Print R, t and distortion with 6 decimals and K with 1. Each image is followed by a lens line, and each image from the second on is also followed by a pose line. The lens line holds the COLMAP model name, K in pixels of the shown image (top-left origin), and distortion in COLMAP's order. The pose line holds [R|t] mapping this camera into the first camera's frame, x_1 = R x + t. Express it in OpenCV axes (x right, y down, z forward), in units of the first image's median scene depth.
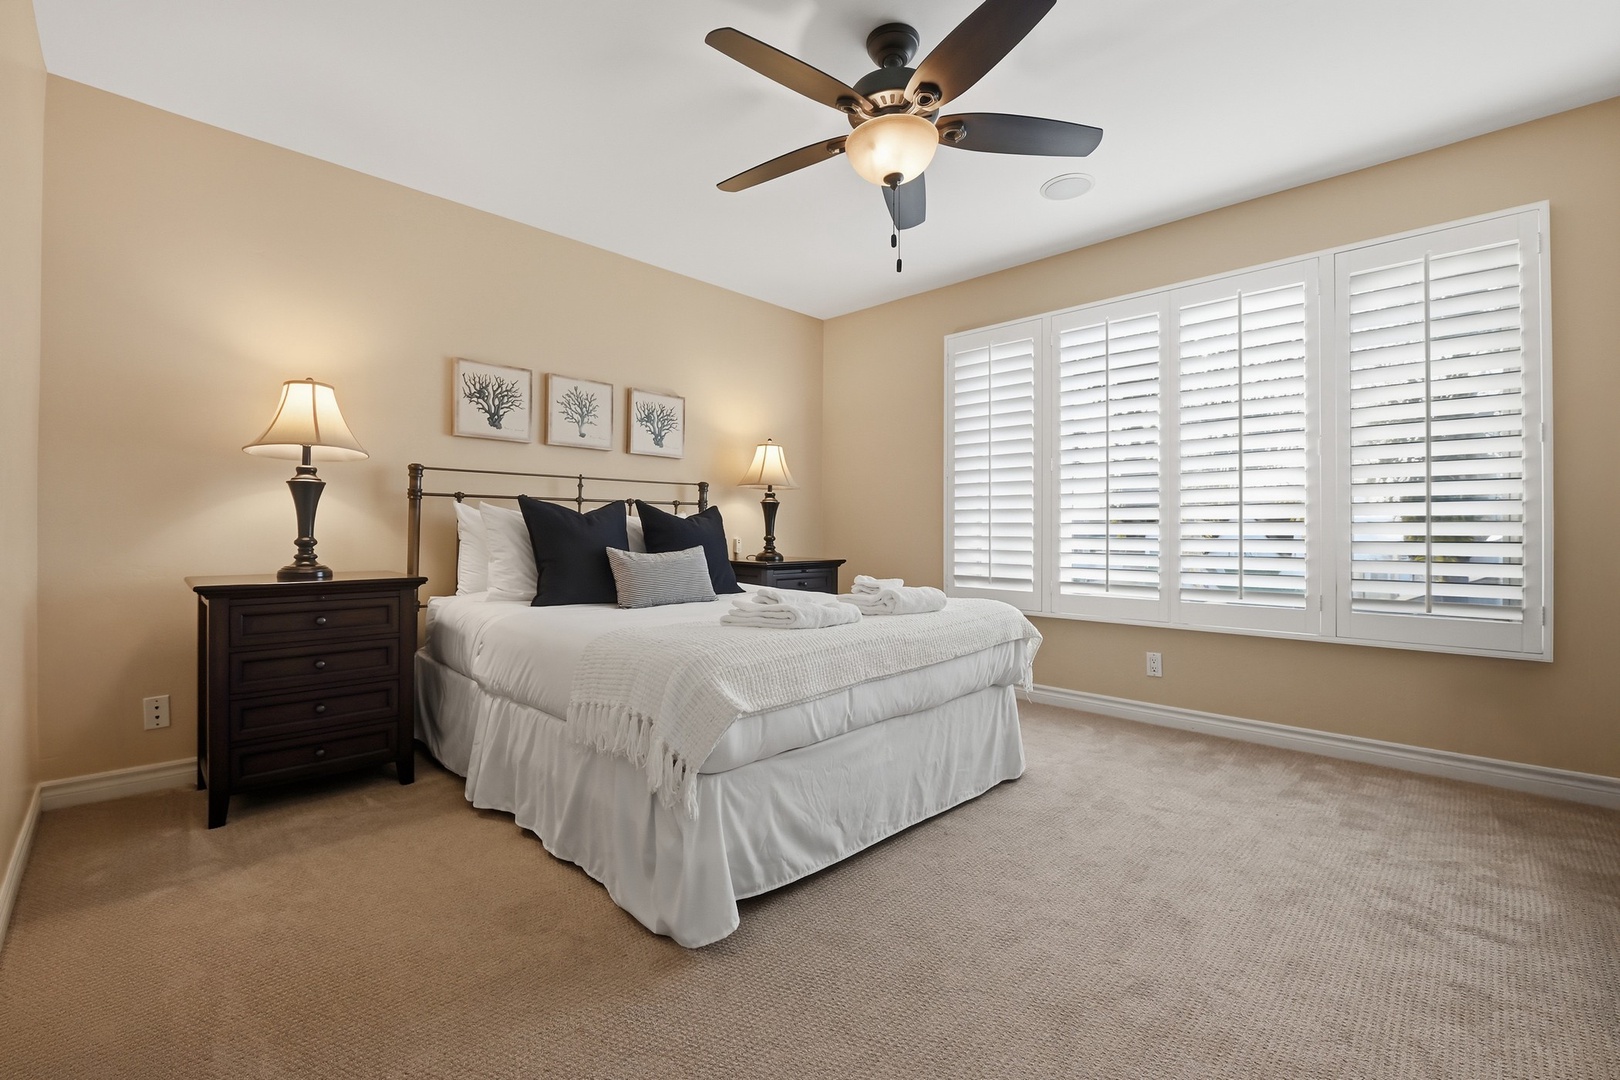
lens RADIAL K [[684.9, 0, 813.4], [0, 684.9, 530.8], [0, 0, 1]] dist [-0.017285, -0.000266]
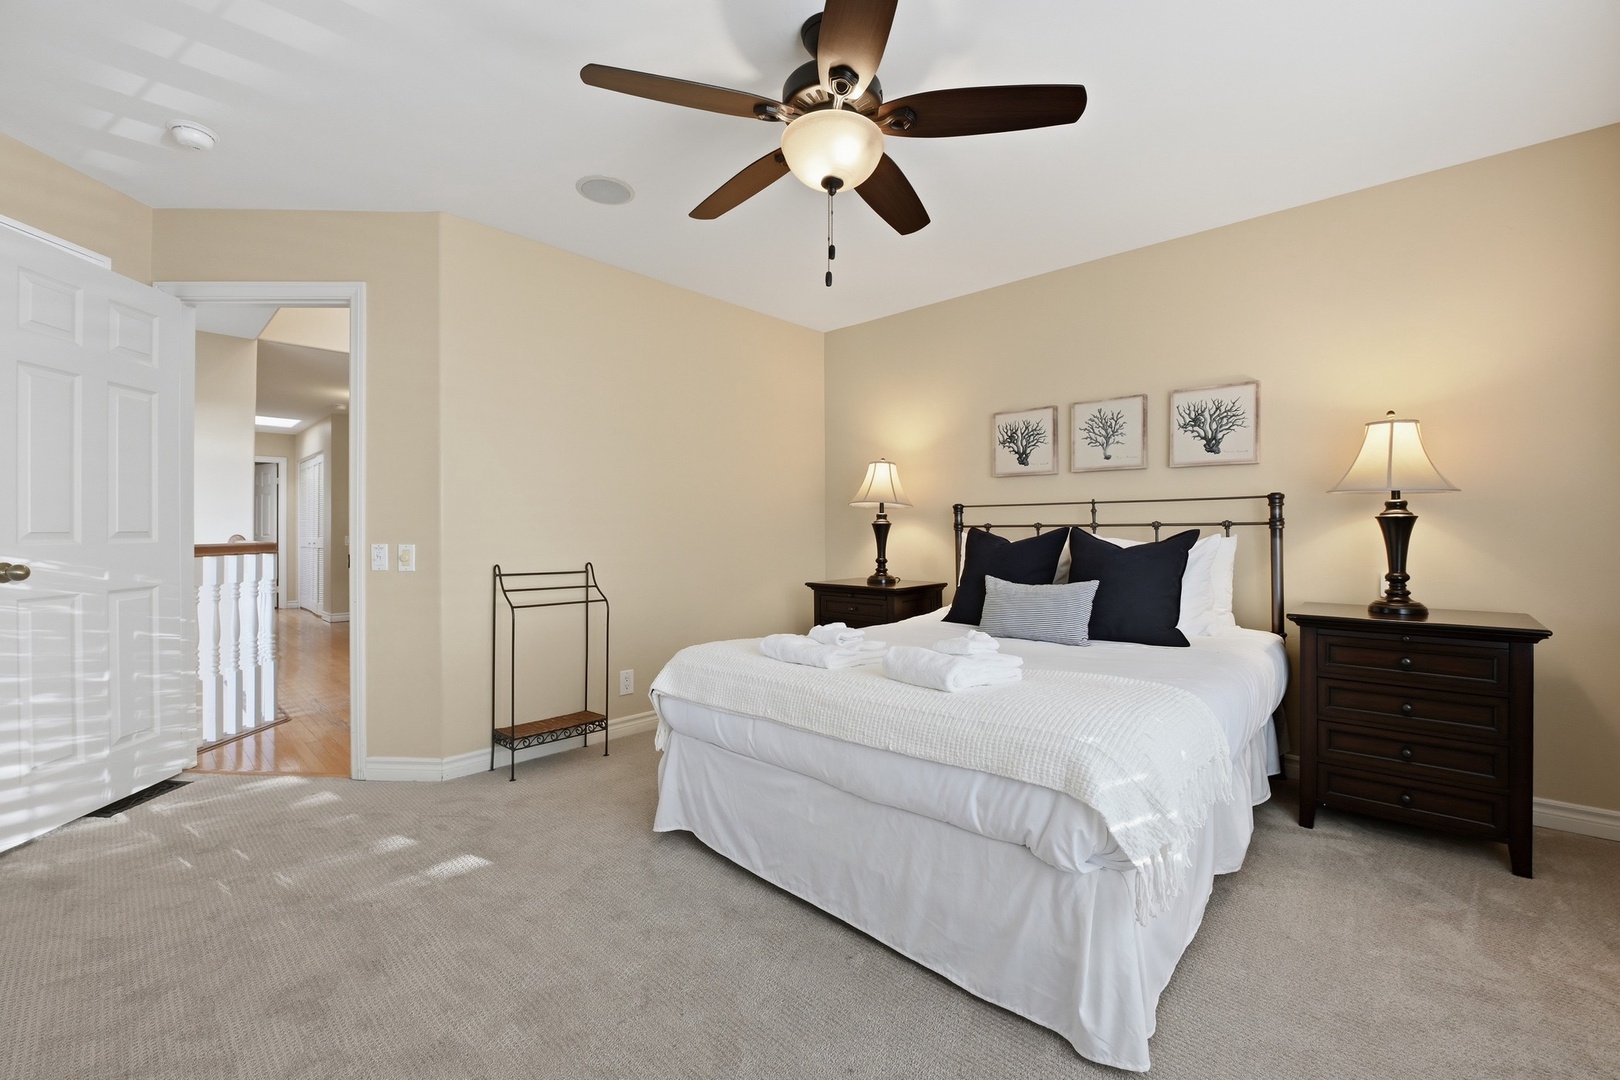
lens RADIAL K [[608.2, 0, 810.8], [0, 608.2, 525.5], [0, 0, 1]] dist [-0.000538, -0.000133]
pose [[0.085267, -0.042866, -0.995436, 0.462586], [-0.022491, 0.998737, -0.044935, 0.001949], [0.996104, 0.026220, 0.084195, 0.518908]]
